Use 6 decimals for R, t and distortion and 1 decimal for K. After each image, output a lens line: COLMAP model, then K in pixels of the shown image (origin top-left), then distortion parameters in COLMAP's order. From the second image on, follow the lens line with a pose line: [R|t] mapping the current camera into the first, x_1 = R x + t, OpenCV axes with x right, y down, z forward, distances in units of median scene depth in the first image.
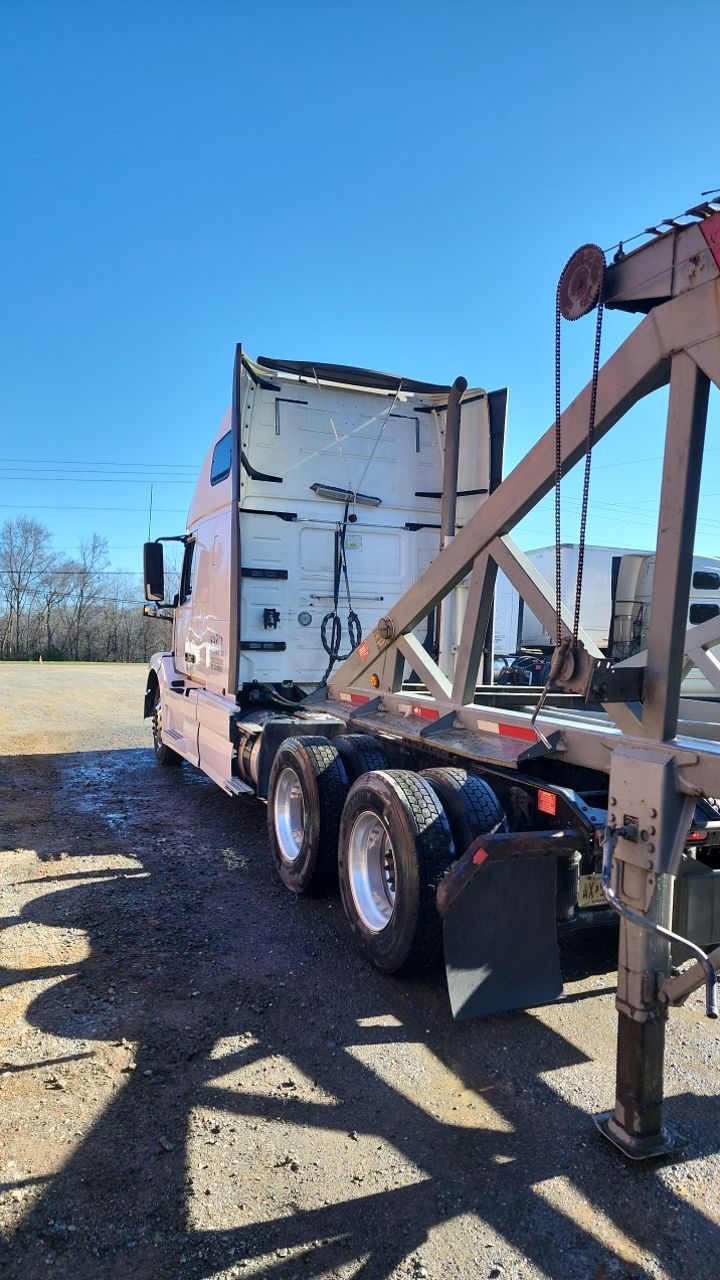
lens RADIAL K [[840.1, 0, 338.8], [0, 840.1, 644.5], [0, 0, 1]] dist [0.109105, -0.000197]
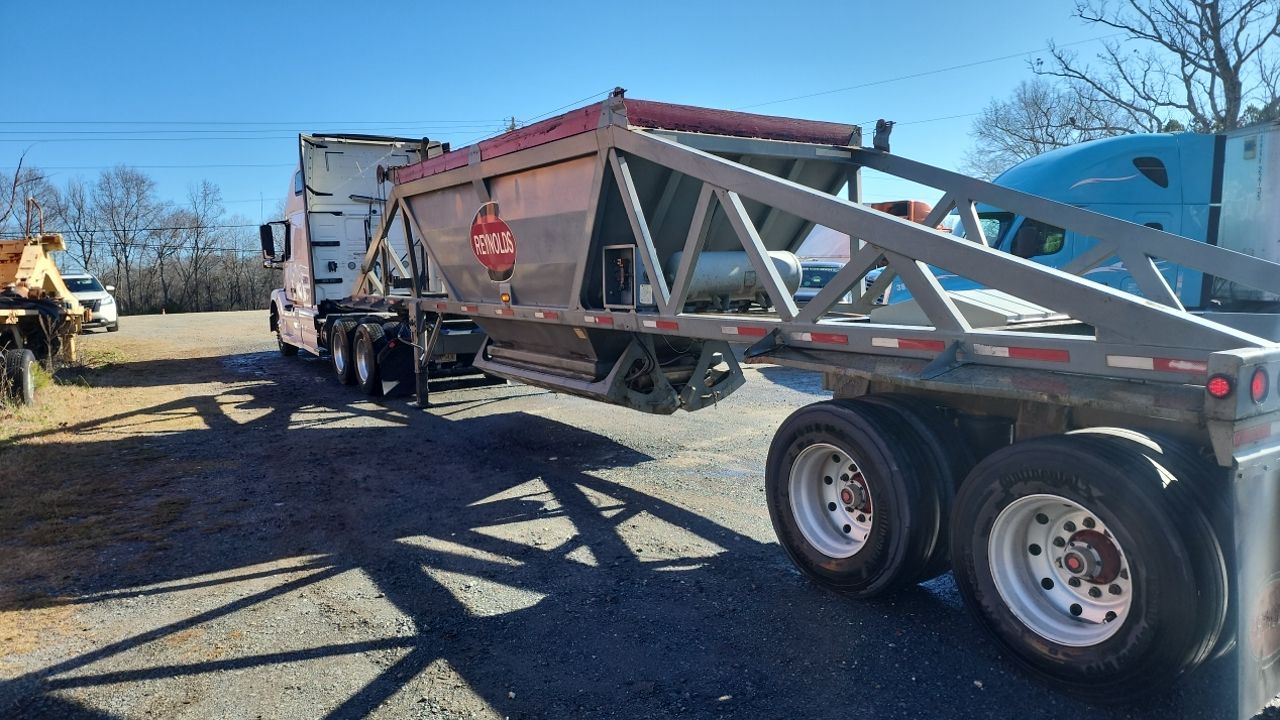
lens RADIAL K [[841.6, 0, 657.9], [0, 841.6, 351.5], [0, 0, 1]] dist [0.022316, -0.000893]
pose [[0.977869, -0.076420, 0.194762, 0.212540], [0.058849, 0.993787, 0.094464, 0.019699], [-0.200771, -0.080912, 0.976291, -0.883497]]
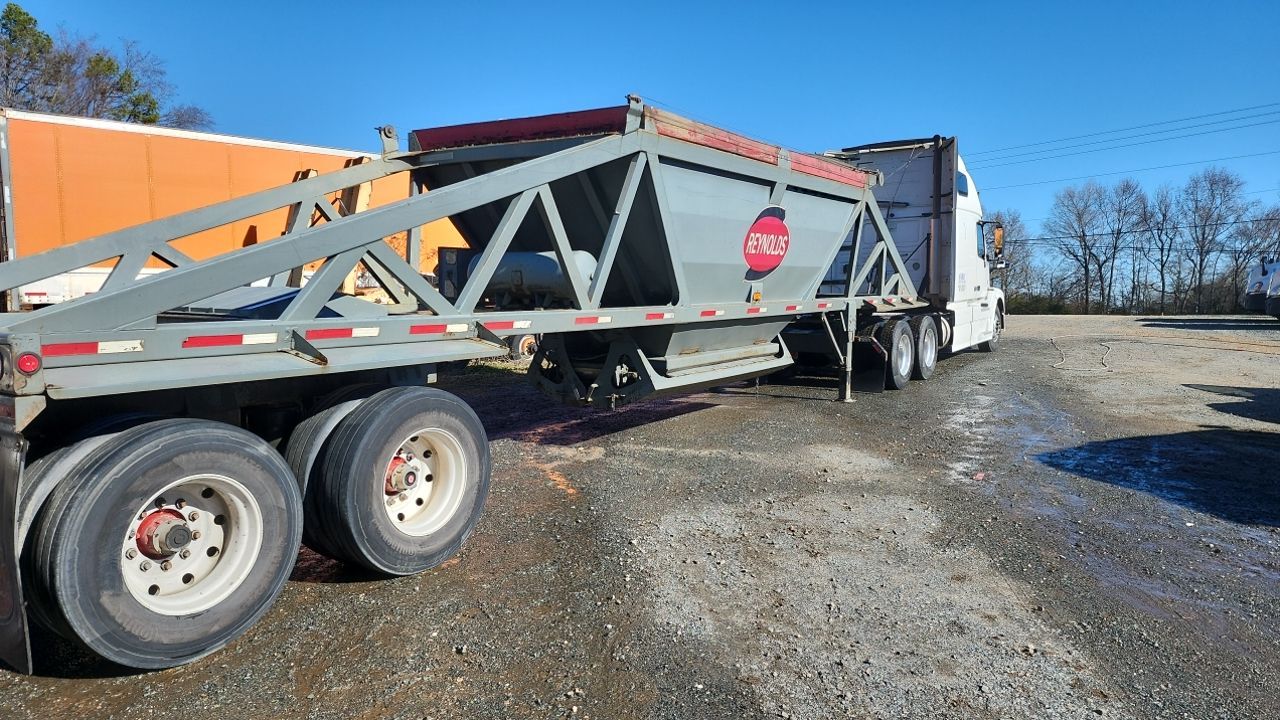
lens RADIAL K [[841.6, 0, 657.9], [0, 841.6, 351.5], [0, 0, 1]] dist [0.022316, -0.000893]
pose [[0.555196, 0.031204, -0.831134, 1.171585], [0.010066, 0.998971, 0.044229, 0.066803], [0.831659, -0.032922, 0.554310, -0.491294]]
